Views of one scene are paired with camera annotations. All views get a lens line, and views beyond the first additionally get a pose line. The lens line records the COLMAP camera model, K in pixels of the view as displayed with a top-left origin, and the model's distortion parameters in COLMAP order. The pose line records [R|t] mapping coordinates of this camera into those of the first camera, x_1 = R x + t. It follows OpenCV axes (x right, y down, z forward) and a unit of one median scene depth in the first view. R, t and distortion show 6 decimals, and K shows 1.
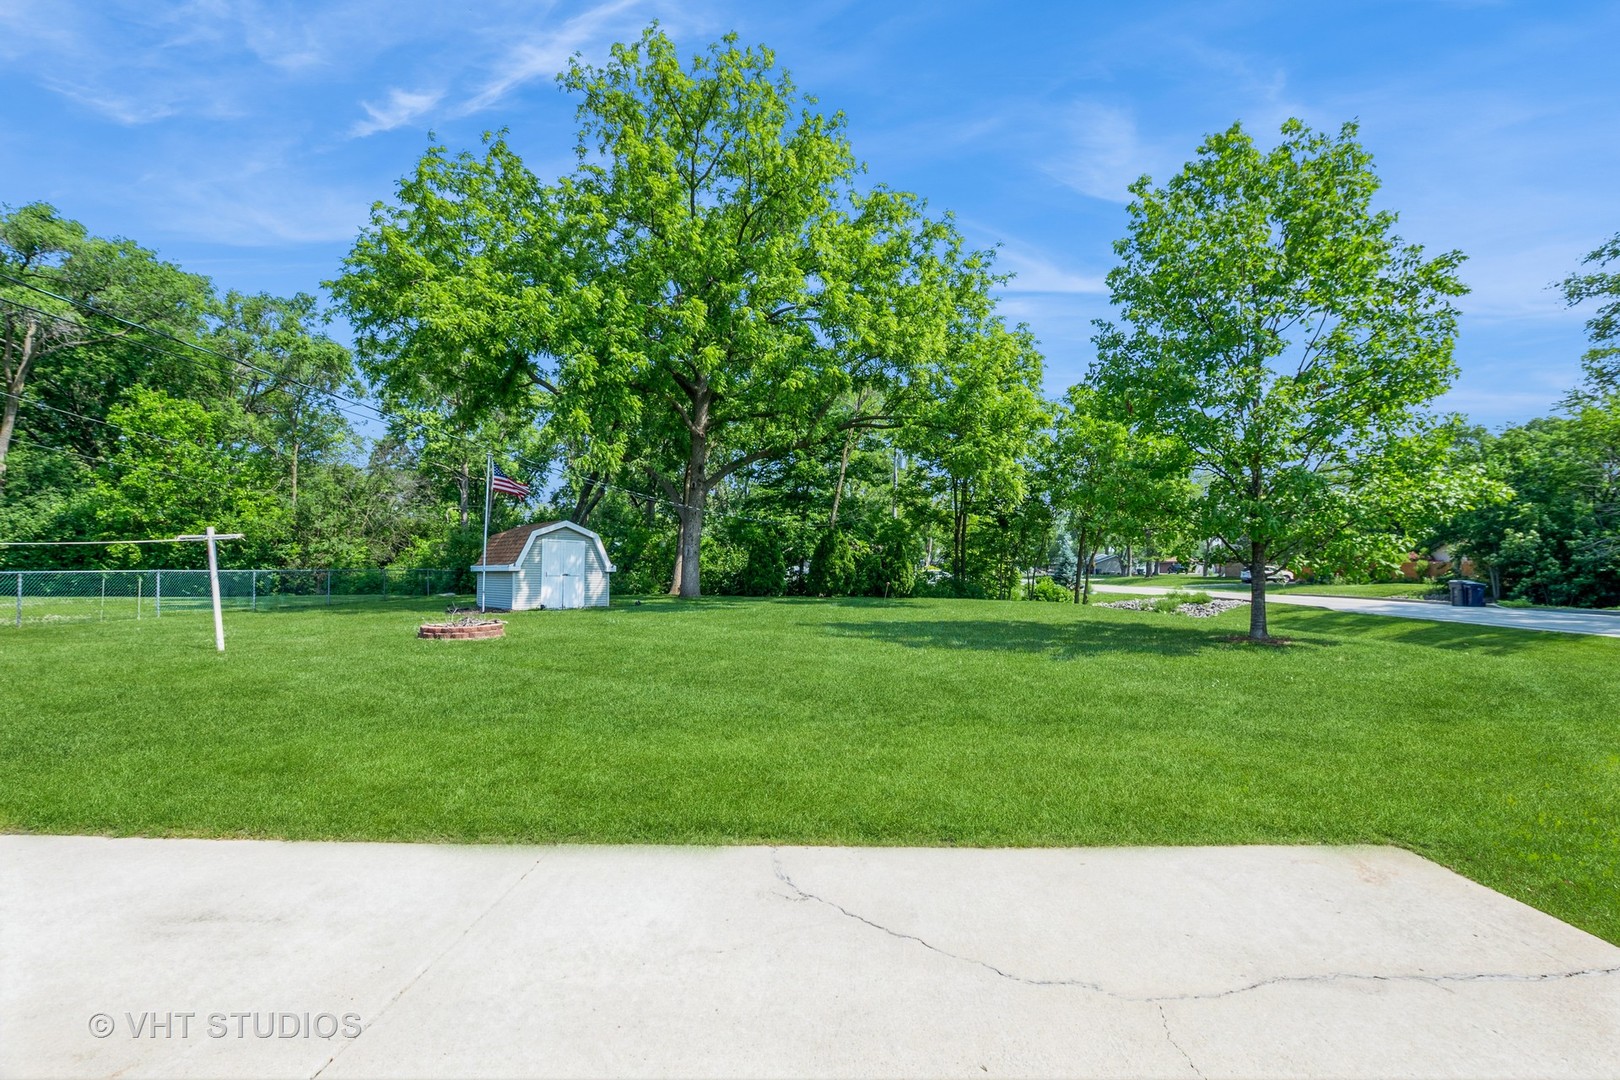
lens RADIAL K [[731.8, 0, 807.9], [0, 731.8, 546.0], [0, 0, 1]] dist [0.001008, 0.000090]
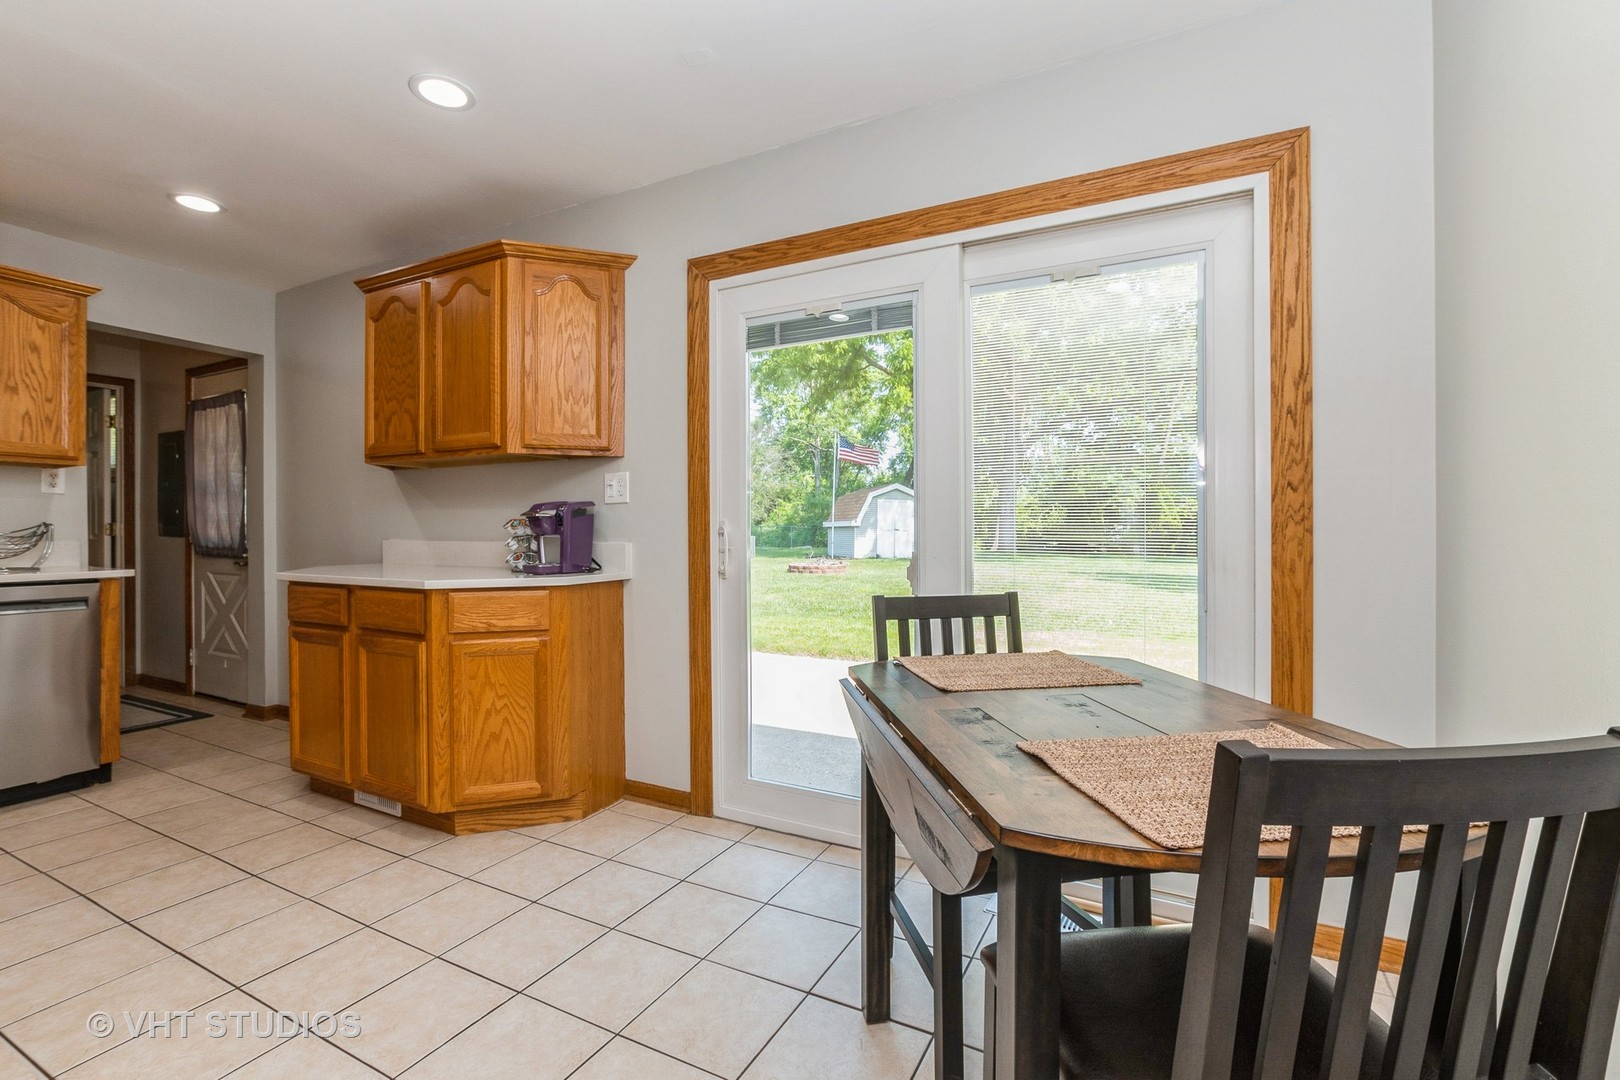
lens RADIAL K [[717.1, 0, 810.0], [0, 717.1, 540.0], [0, 0, 1]] dist [-0.010972, 0.000065]
pose [[0.900640, 0.010062, -0.434449, 0.028935], [0.009187, 0.999068, 0.042185, 0.004313], [0.434468, -0.041985, 0.899708, -0.062667]]
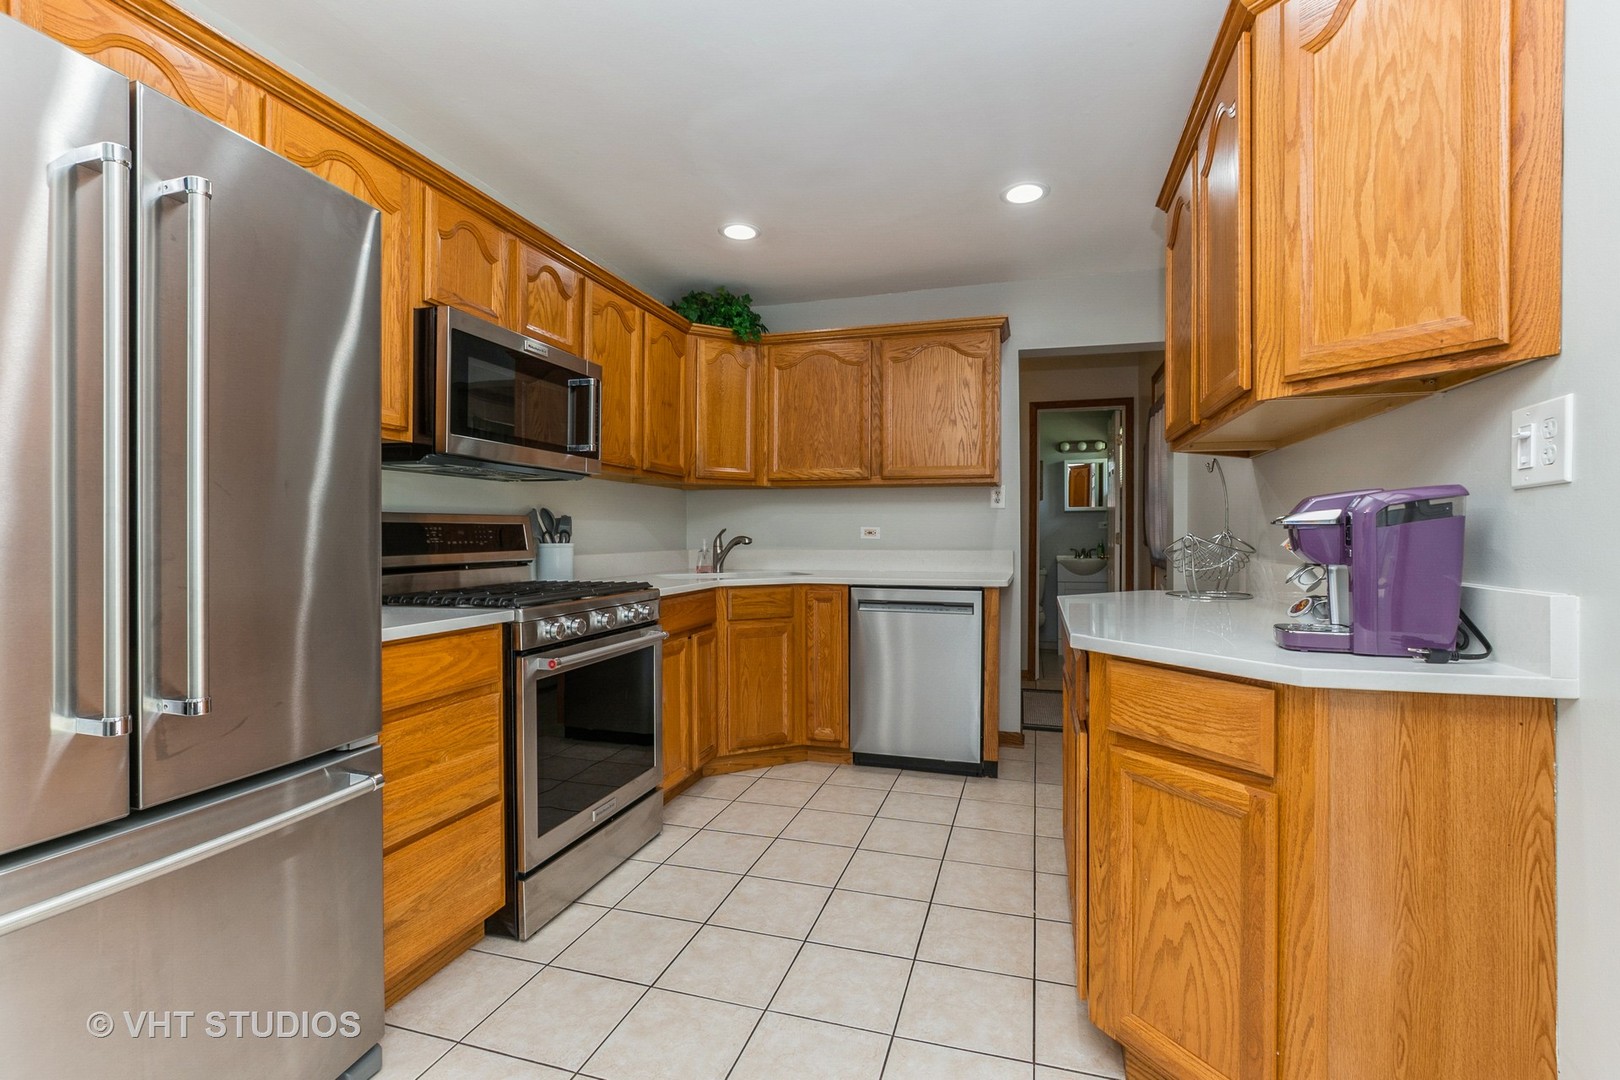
lens RADIAL K [[723.5, 0, 810.0], [0, 723.5, 540.0], [0, 0, 1]] dist [-0.011679, 0.000262]
pose [[-0.257135, 0.012195, -0.966298, -0.226741], [0.029893, 0.999542, 0.004659, 0.008474], [0.965913, -0.027688, -0.257382, 0.519502]]
